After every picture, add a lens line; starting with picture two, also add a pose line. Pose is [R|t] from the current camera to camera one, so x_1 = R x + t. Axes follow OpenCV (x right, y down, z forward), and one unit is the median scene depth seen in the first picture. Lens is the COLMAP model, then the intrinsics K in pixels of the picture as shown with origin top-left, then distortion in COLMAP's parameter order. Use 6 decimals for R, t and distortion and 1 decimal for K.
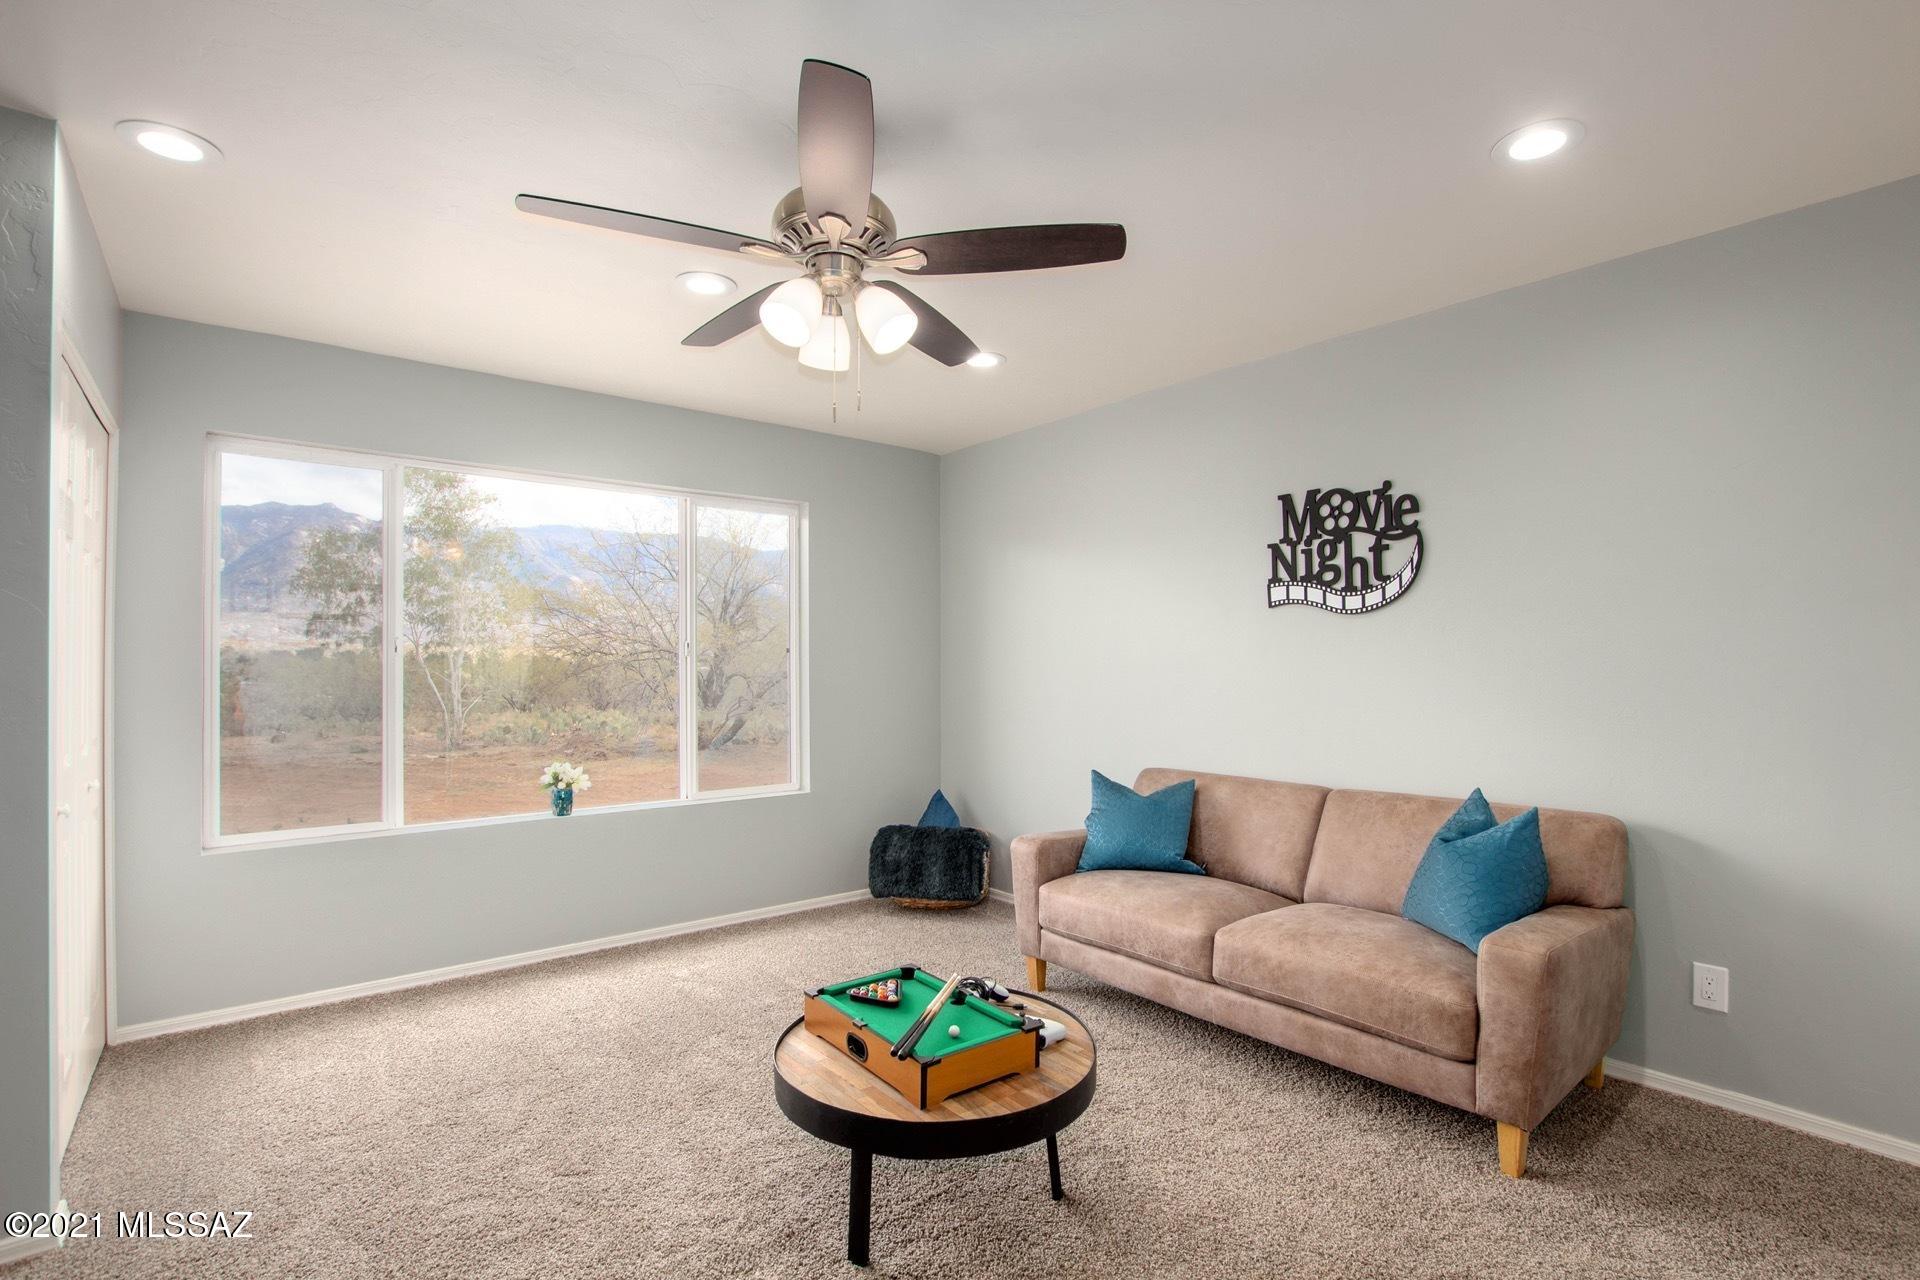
lens RADIAL K [[885.2, 0, 973.0], [0, 885.2, 662.2], [0, 0, 1]] dist [-0.032174, -0.000299]
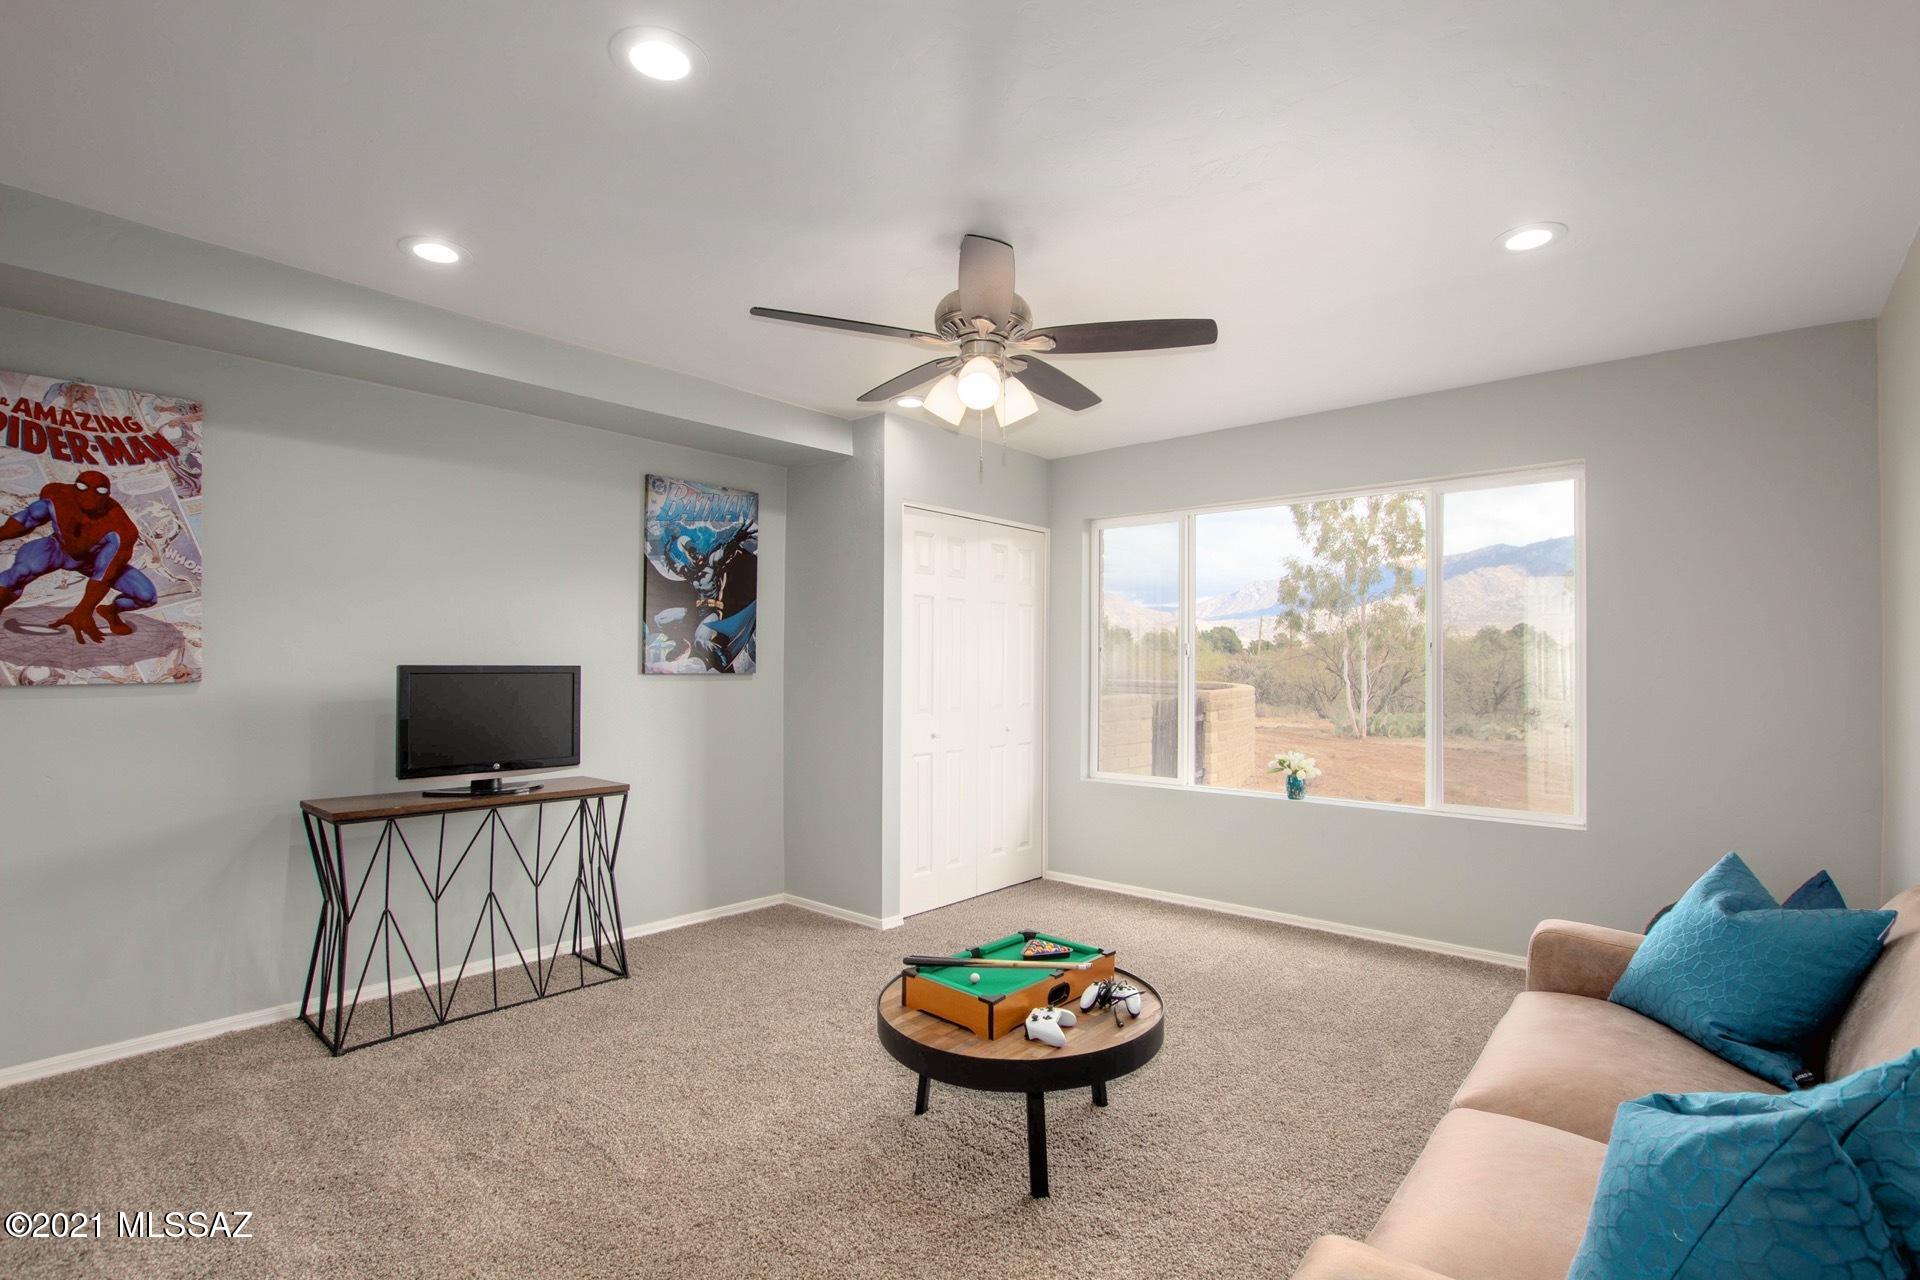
lens RADIAL K [[906.7, 0, 983.2], [0, 906.7, 653.5], [0, 0, 1]] dist [-0.038566, 0.012683]
pose [[0.166841, -0.005023, -0.985971, 0.610707], [-0.001686, 0.999984, -0.005379, -0.004605], [0.985982, 0.002560, 0.166830, 0.419797]]
